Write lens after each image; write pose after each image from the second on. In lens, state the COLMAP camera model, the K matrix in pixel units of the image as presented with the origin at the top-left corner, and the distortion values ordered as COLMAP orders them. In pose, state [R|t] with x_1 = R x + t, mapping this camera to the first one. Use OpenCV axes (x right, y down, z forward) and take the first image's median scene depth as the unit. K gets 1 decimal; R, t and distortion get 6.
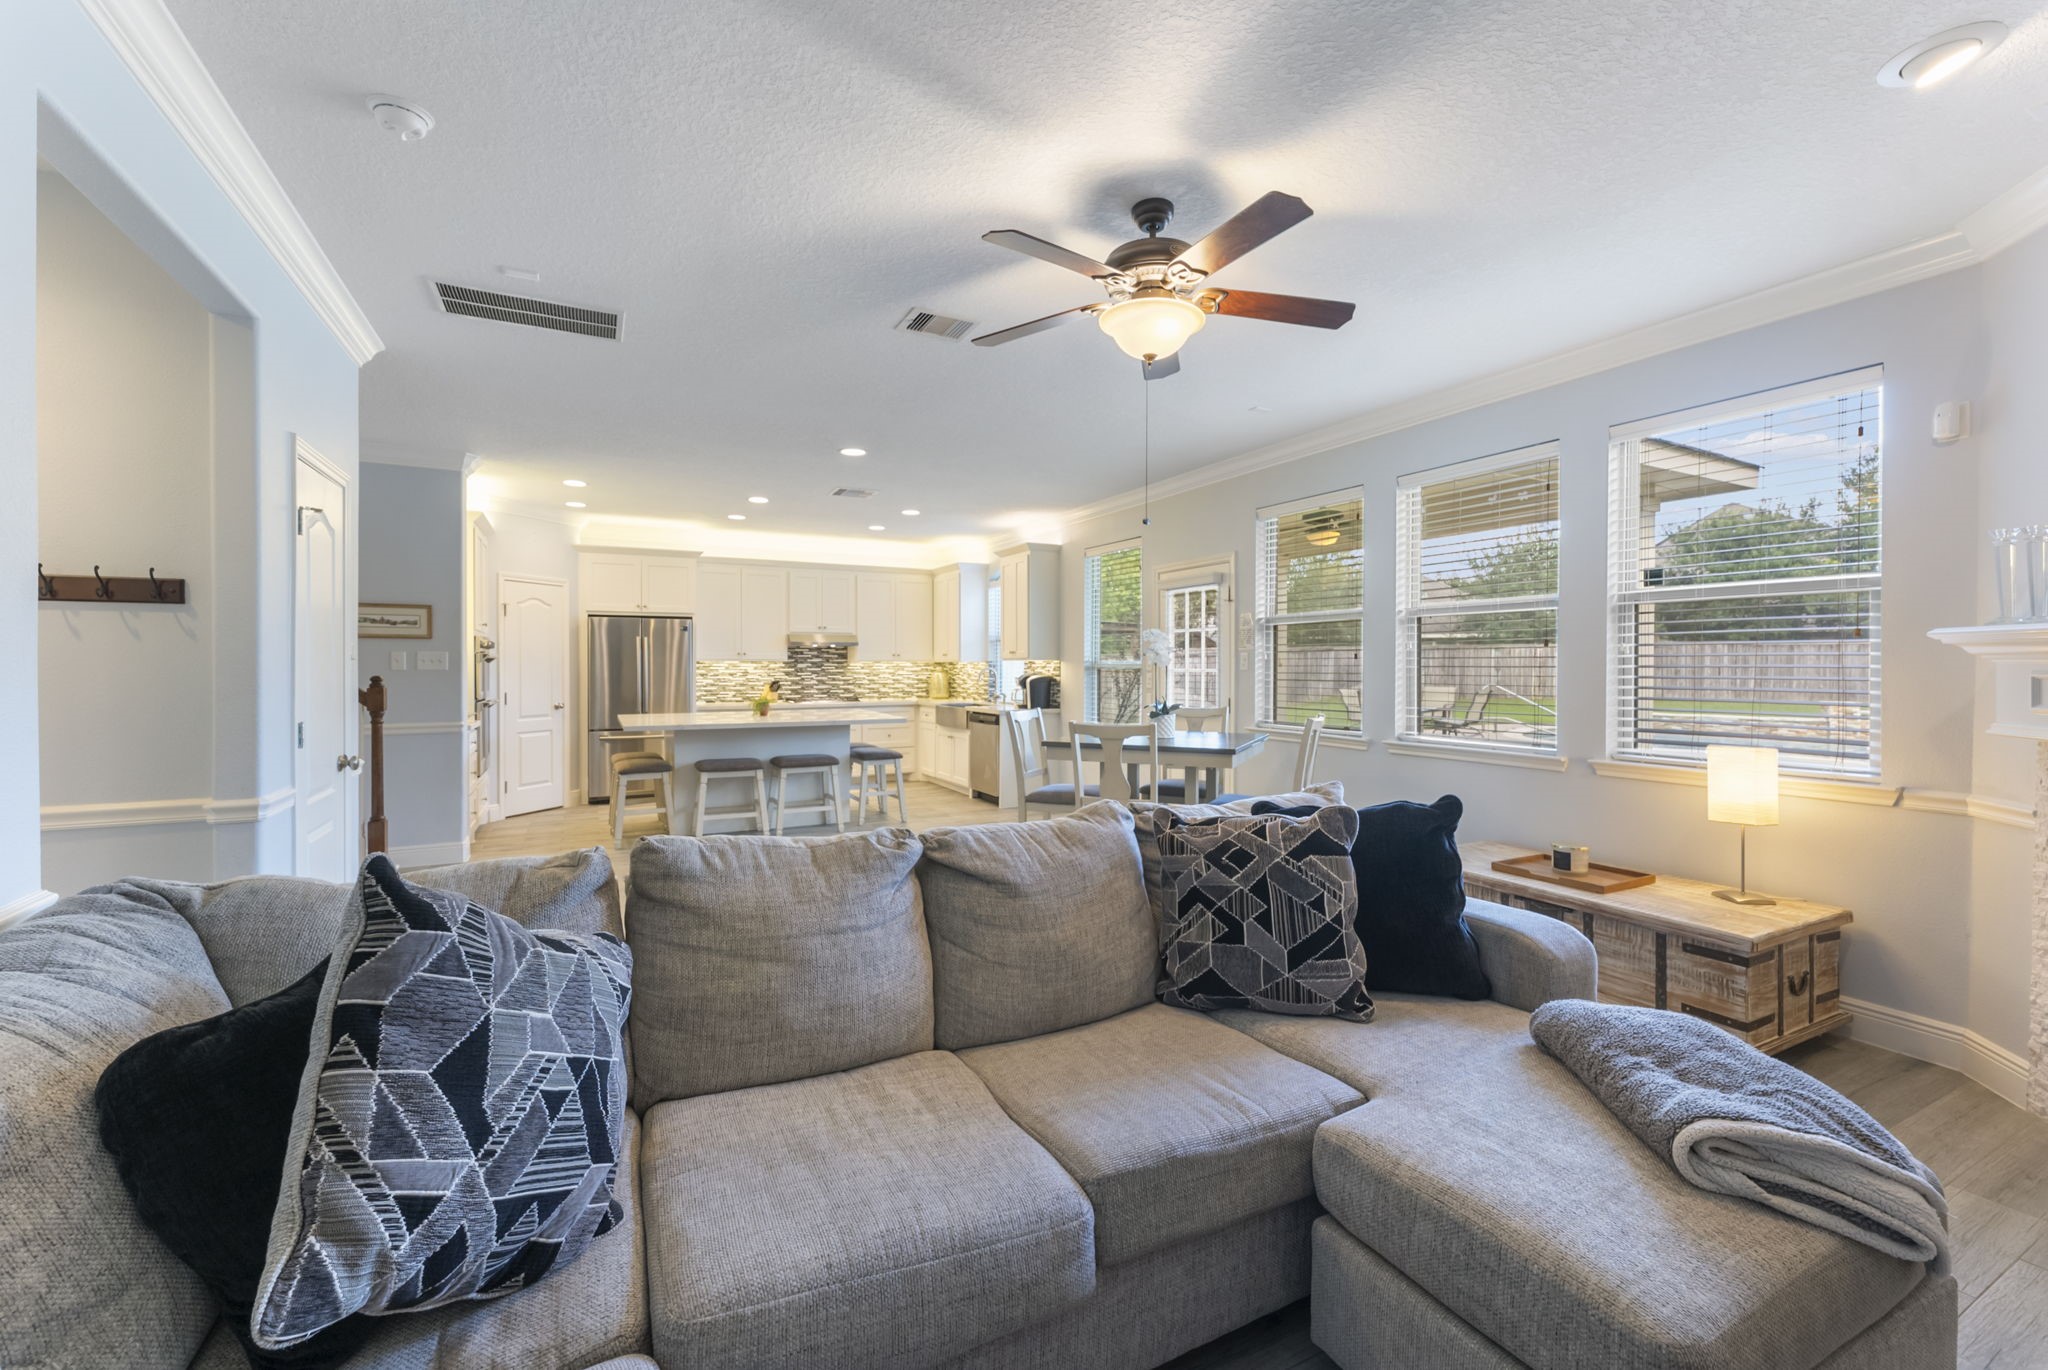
lens RADIAL K [[852.2, 0, 1025.2], [0, 852.2, 664.5], [0, 0, 1]] dist [0.001849, 0.000030]
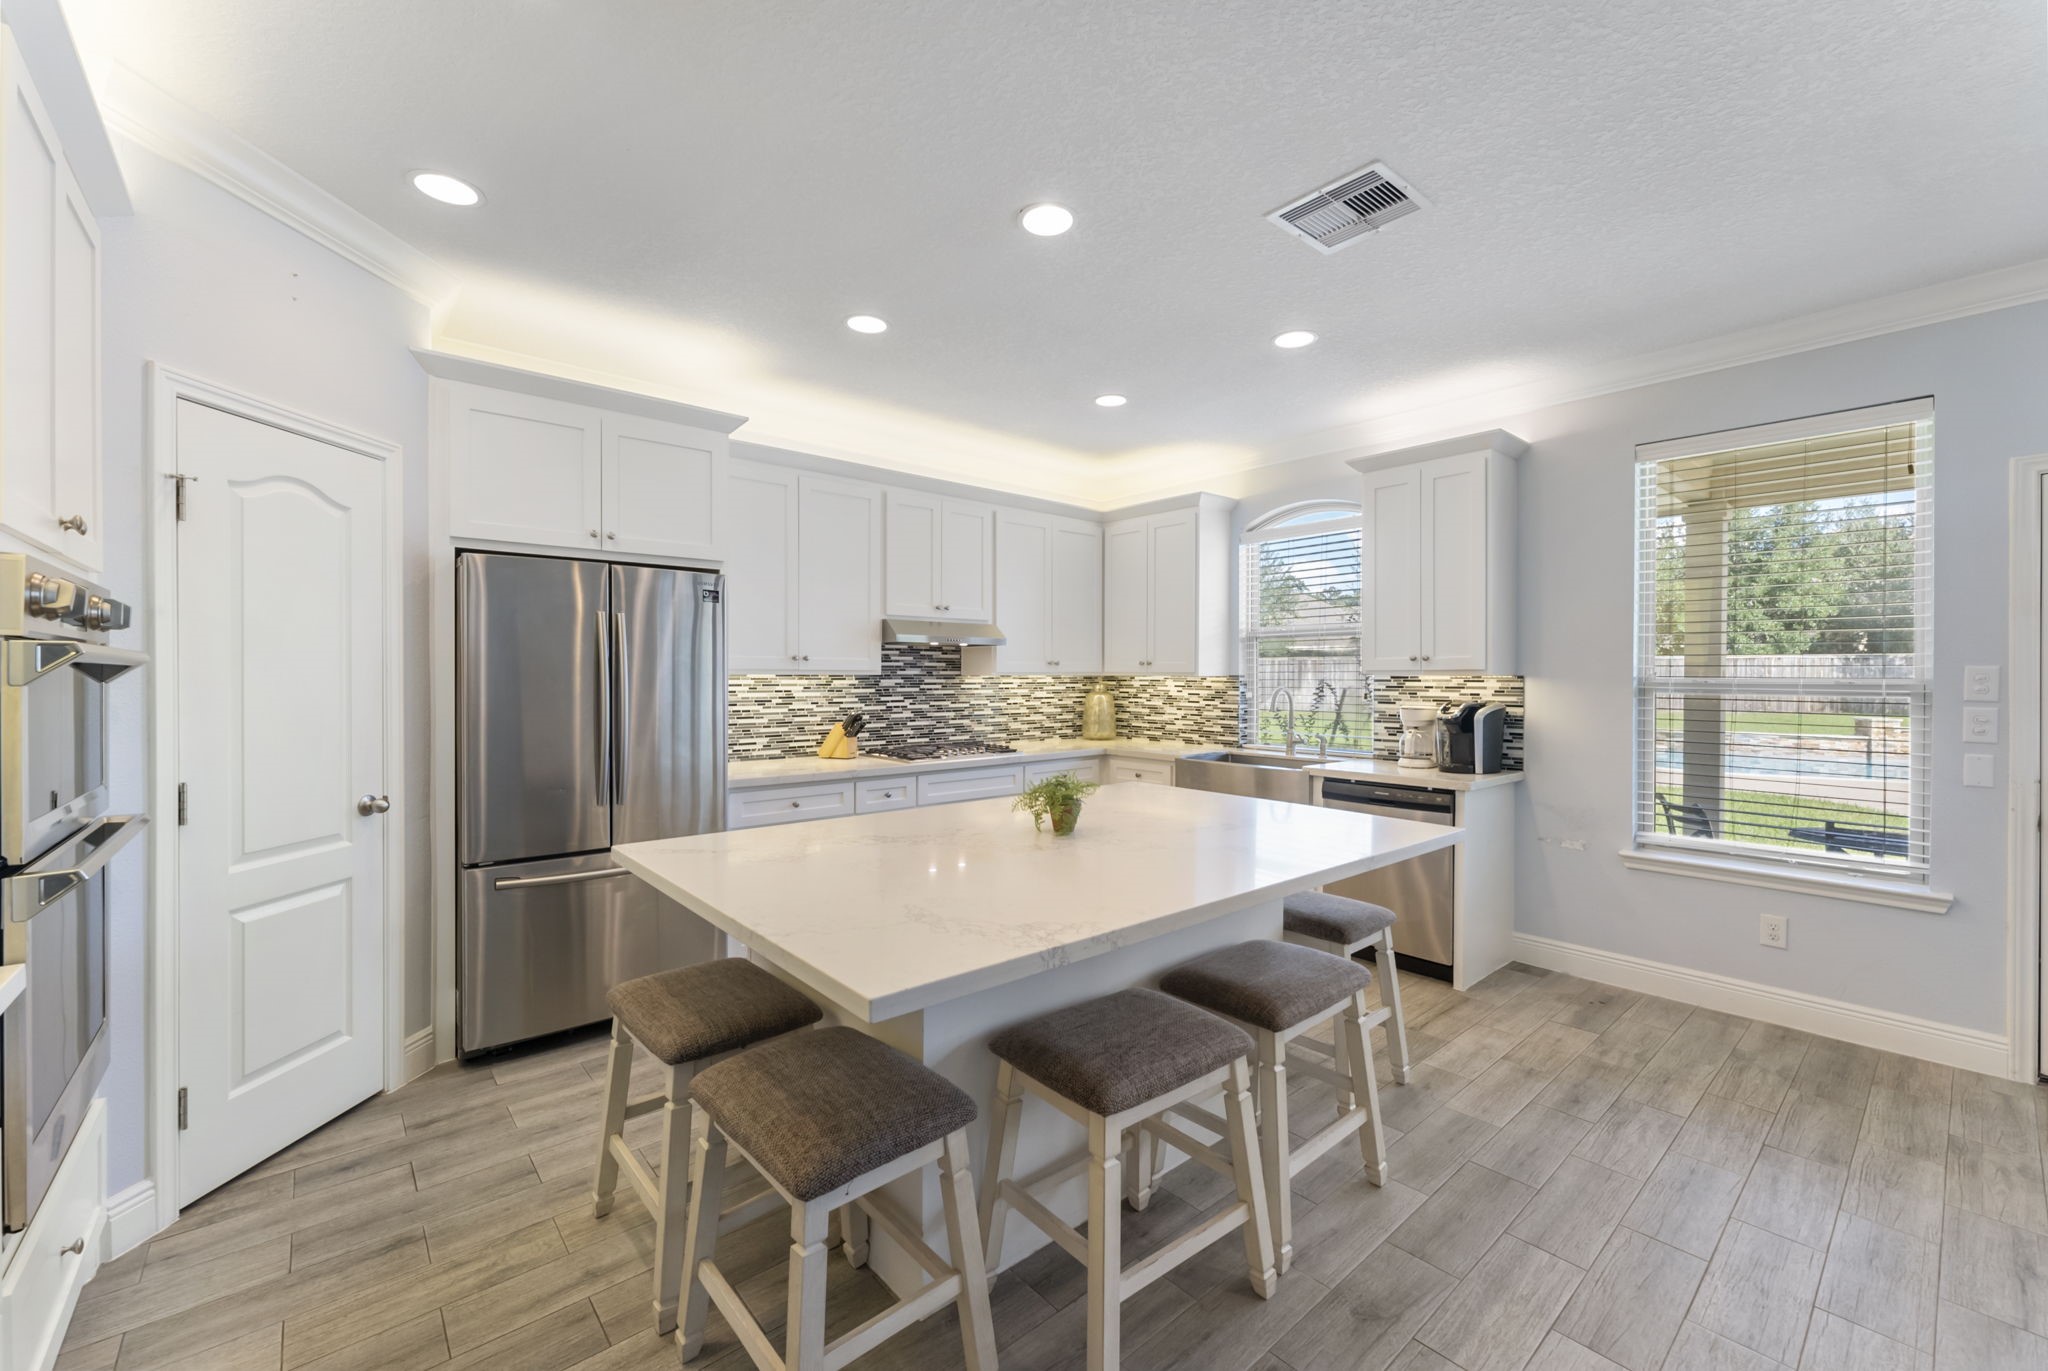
lens RADIAL K [[826.9, 0, 1018.3], [0, 826.9, 672.9], [0, 0, 1]] dist [0.000611, 0.000905]
pose [[0.972214, 0.003027, 0.234074, -0.362128], [-0.002532, 0.999994, -0.002417, -0.004253], [-0.234080, 0.001757, 0.972216, 0.598955]]
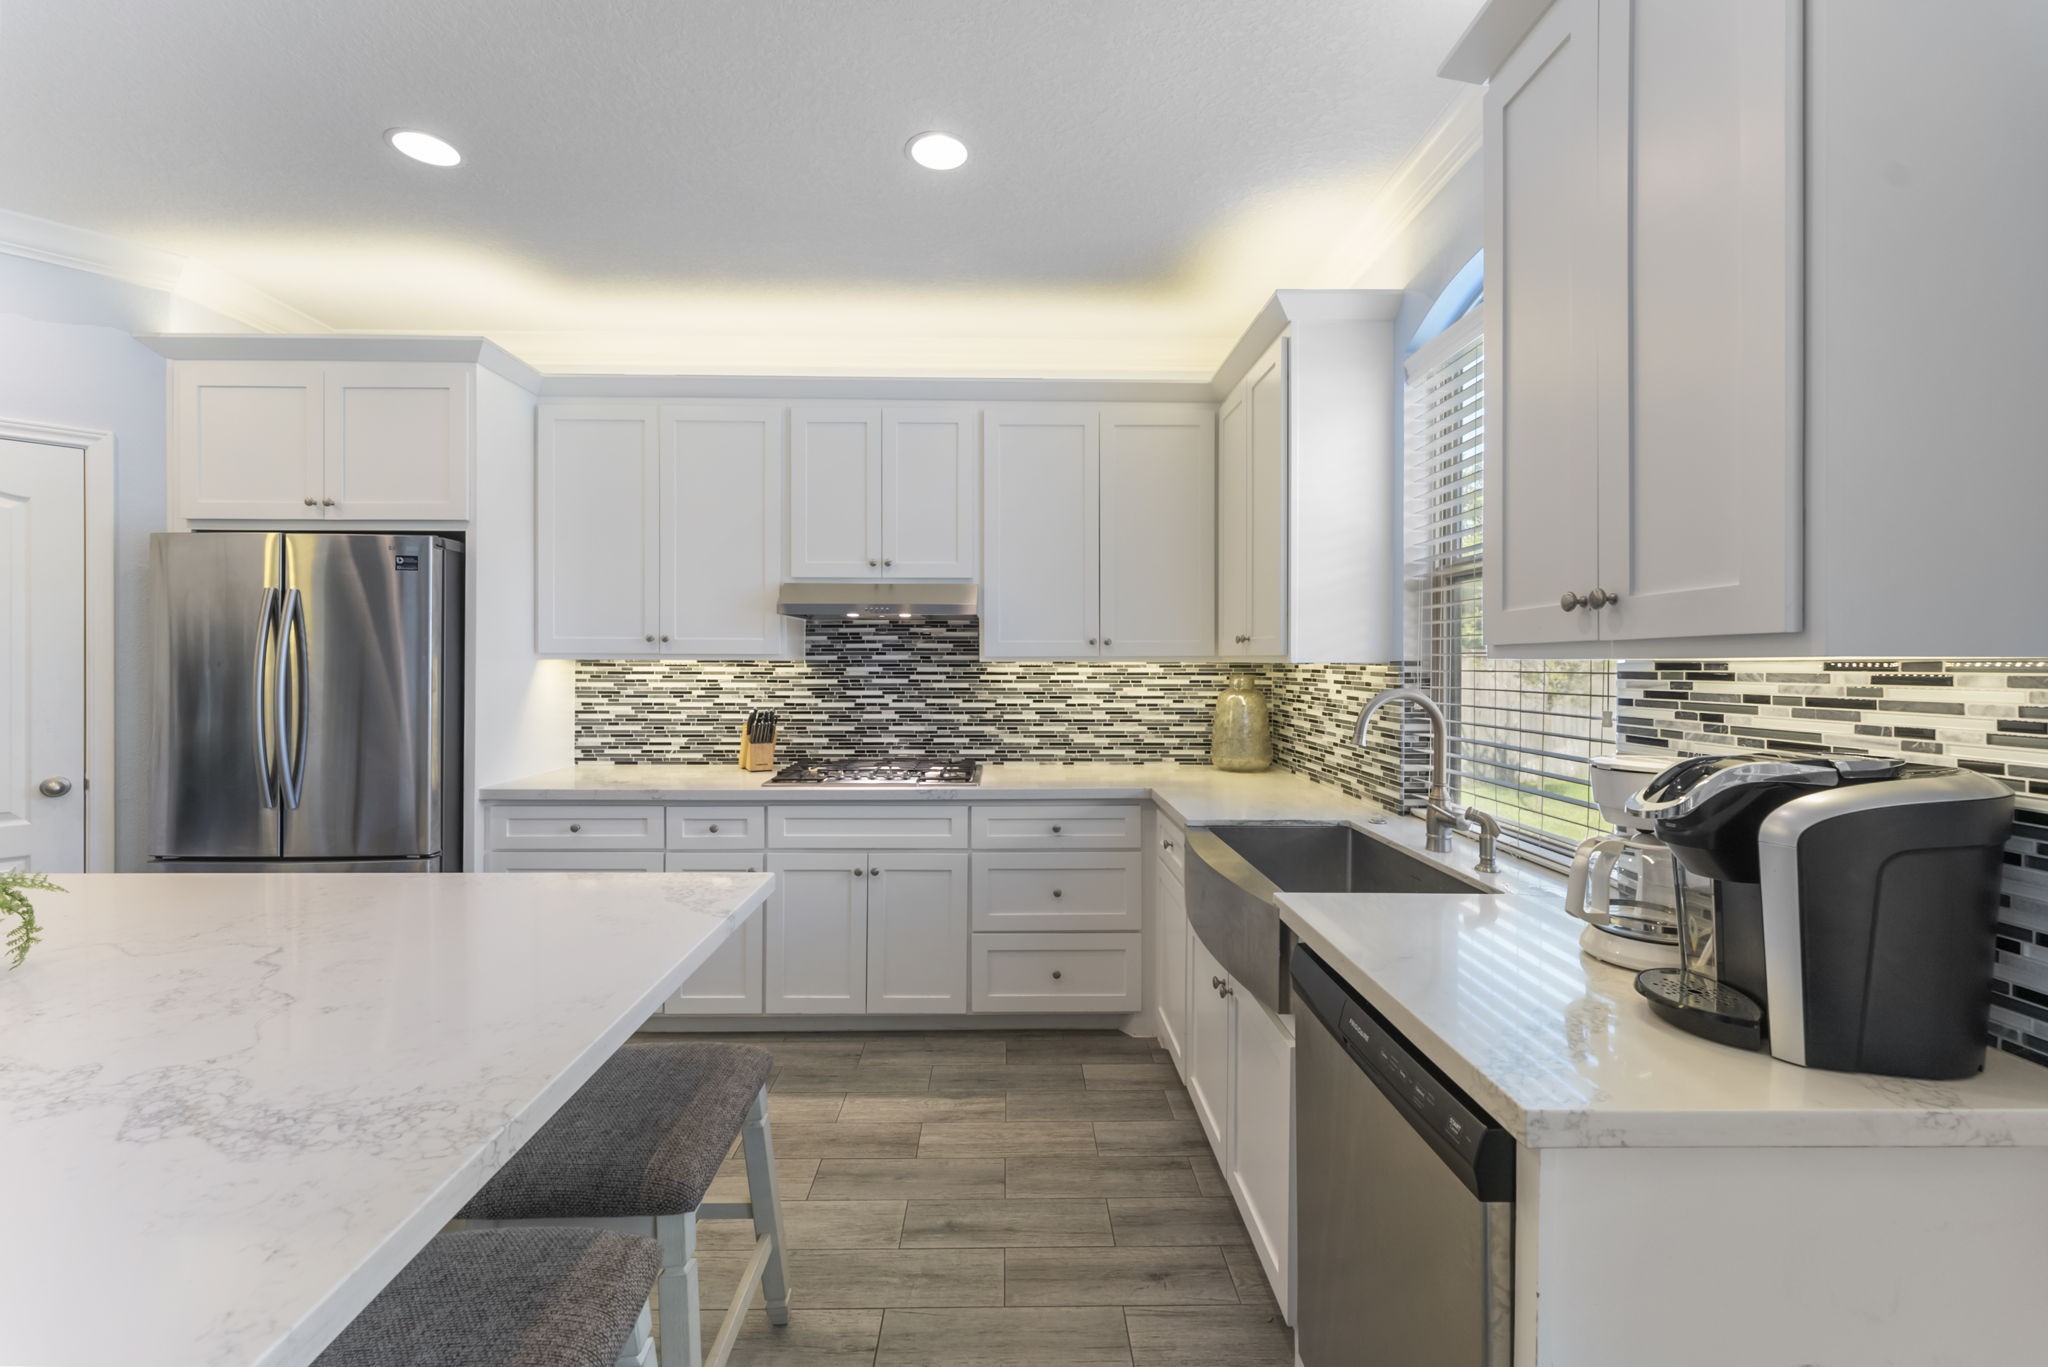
lens RADIAL K [[826.9, 0, 1025.6], [0, 826.9, 662.7], [0, 0, 1]] dist [0.000611, 0.000905]
pose [[0.896089, 0.003056, -0.443863, -0.039855], [-0.002715, 0.999995, 0.001405, -0.003864], [0.443865, -0.000054, 0.896094, 0.846083]]
